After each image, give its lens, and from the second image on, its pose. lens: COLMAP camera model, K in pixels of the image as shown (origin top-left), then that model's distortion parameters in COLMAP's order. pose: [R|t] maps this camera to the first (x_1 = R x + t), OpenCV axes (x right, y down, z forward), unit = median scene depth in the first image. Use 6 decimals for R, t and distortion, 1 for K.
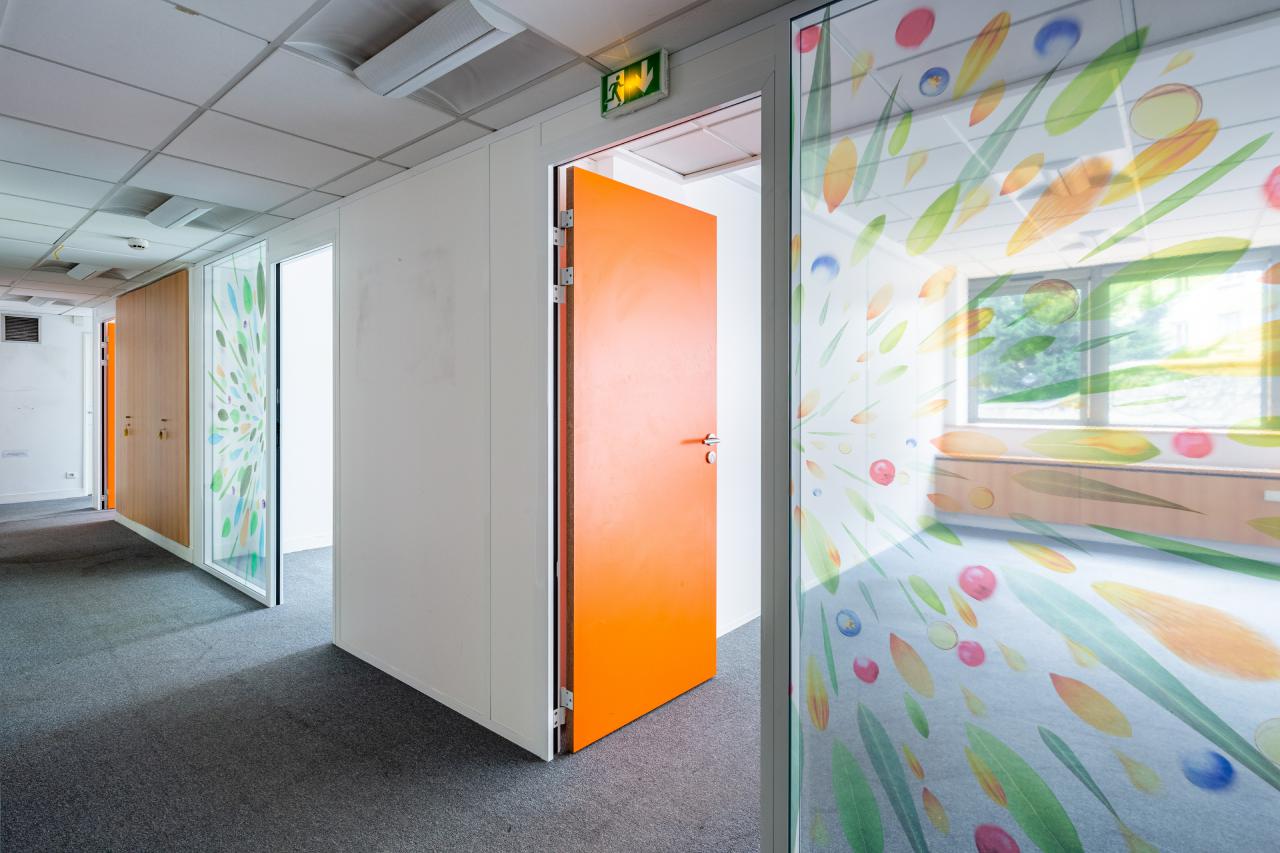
lens RADIAL K [[627.2, 0, 638.1], [0, 627.2, 393.1], [0, 0, 1]] dist [-0.000106, -0.000129]
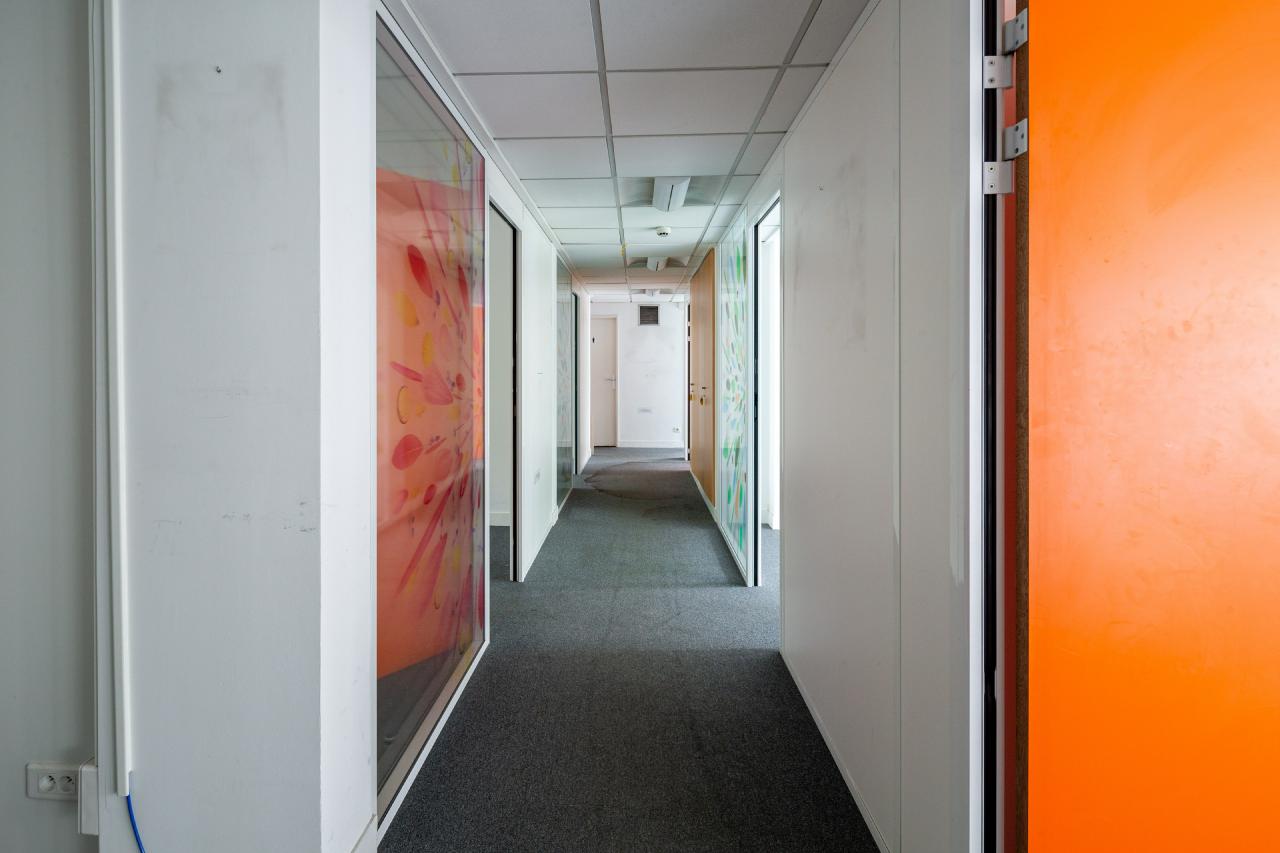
lens RADIAL K [[632.2, 0, 637.9], [0, 632.2, 366.4], [0, 0, 1]] dist [0.012717, 0.000042]
pose [[0.606739, -0.001840, -0.794899, 0.083344], [0.006300, 0.999977, 0.002494, 0.001673], [0.794876, -0.006521, 0.606737, 0.287279]]
